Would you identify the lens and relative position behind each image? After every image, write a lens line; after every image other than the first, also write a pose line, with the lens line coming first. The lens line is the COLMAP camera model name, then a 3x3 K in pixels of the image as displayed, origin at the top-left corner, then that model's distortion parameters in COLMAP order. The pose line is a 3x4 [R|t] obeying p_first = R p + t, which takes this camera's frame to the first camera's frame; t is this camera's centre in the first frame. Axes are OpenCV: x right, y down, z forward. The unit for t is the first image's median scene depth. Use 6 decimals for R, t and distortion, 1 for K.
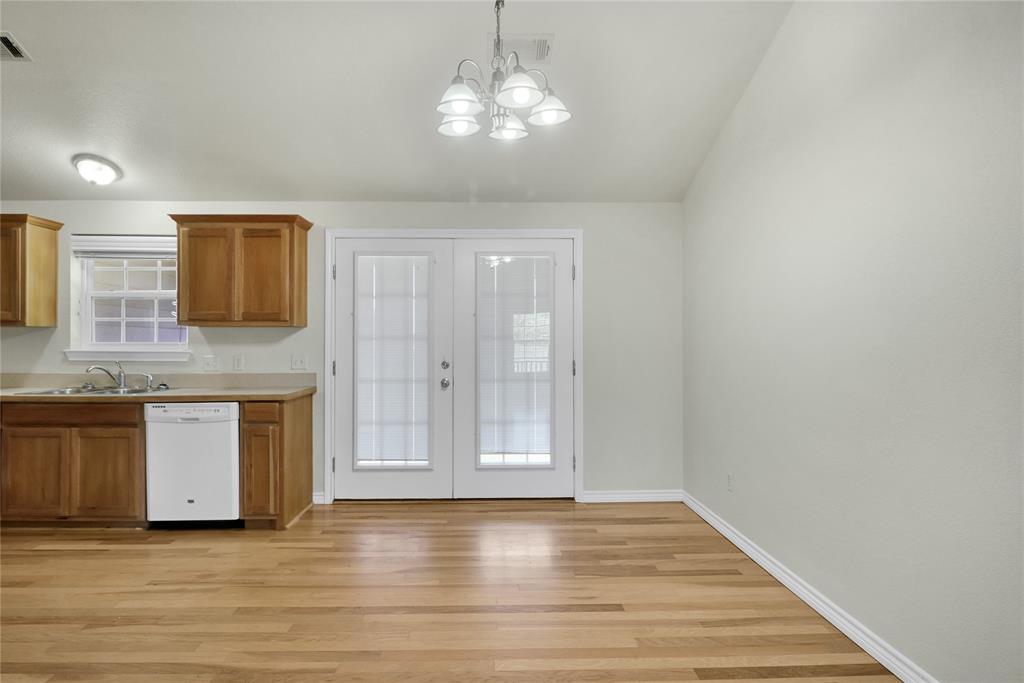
lens RADIAL K [[563.6, 0, 496.0], [0, 563.6, 335.0], [0, 0, 1]] dist [0.005603, -0.013809]
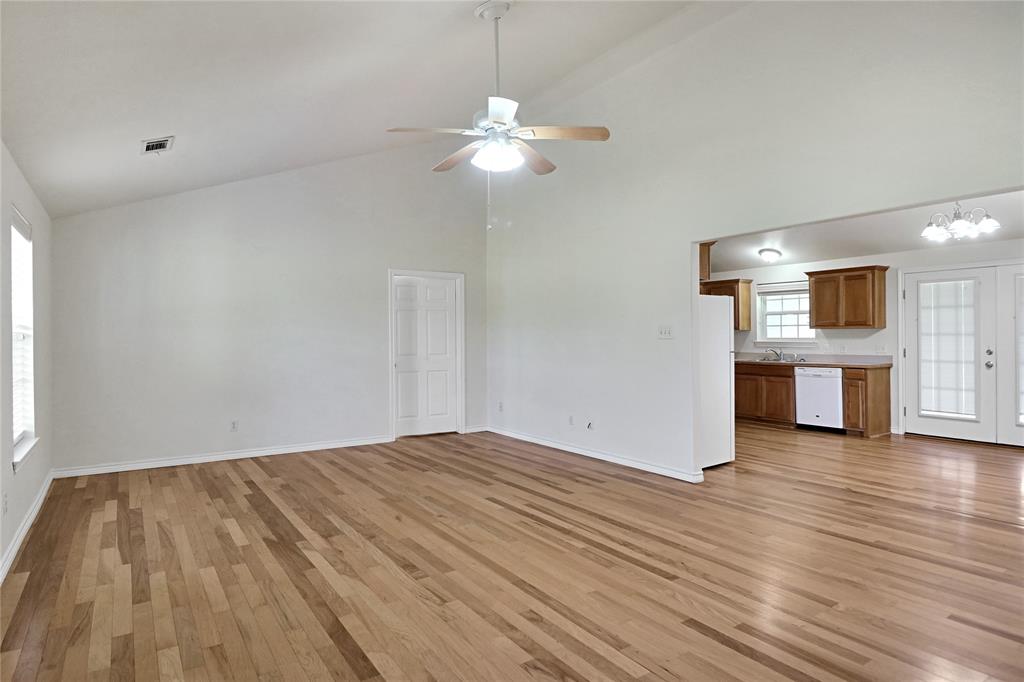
lens RADIAL K [[563.6, 0, 496.0], [0, 563.6, 334.5], [0, 0, 1]] dist [0.005603, -0.013809]
pose [[0.530008, -0.005998, -0.847971, 0.514642], [0.011061, 0.999939, -0.000159, -0.008524], [0.847920, -0.009295, 0.530042, -0.955442]]
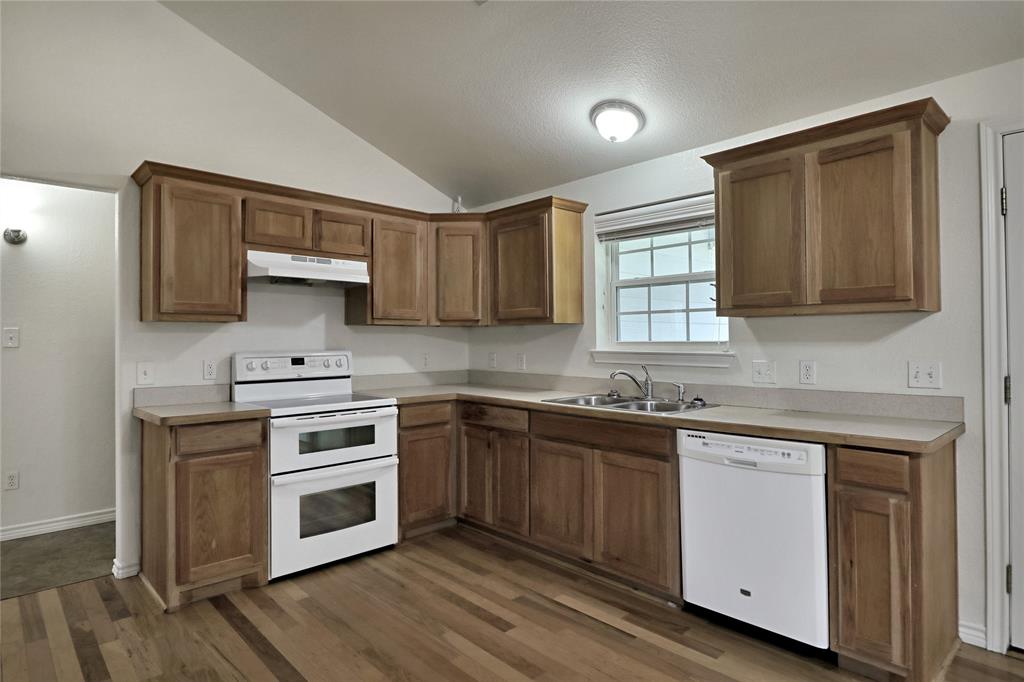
lens RADIAL K [[563.6, 0, 496.0], [0, 563.6, 334.5], [0, 0, 1]] dist [0.005603, -0.013809]
pose [[0.656307, -0.012532, -0.754390, -0.225262], [0.014984, 0.999881, -0.003575, 0.004101], [0.754345, -0.008957, 0.656417, 0.347394]]
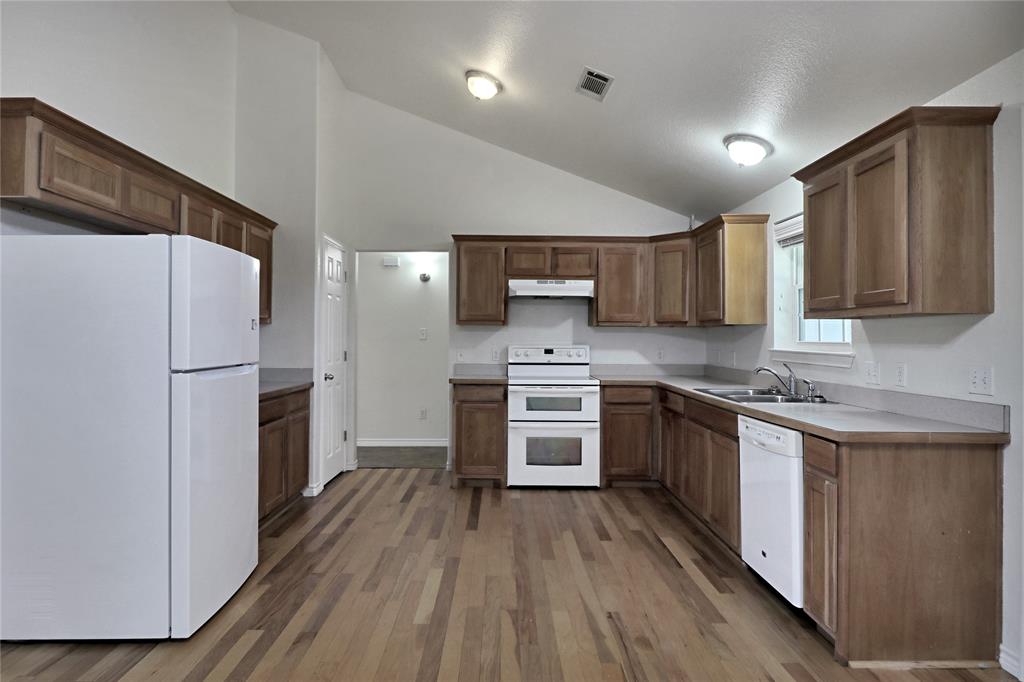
lens RADIAL K [[563.6, 0, 496.0], [0, 563.6, 334.5], [0, 0, 1]] dist [0.005603, -0.013809]
pose [[-0.033685, -0.005900, -0.999415, 0.200914], [0.004816, 0.999970, -0.006065, 0.006817], [0.999421, -0.005017, -0.033656, 0.618151]]
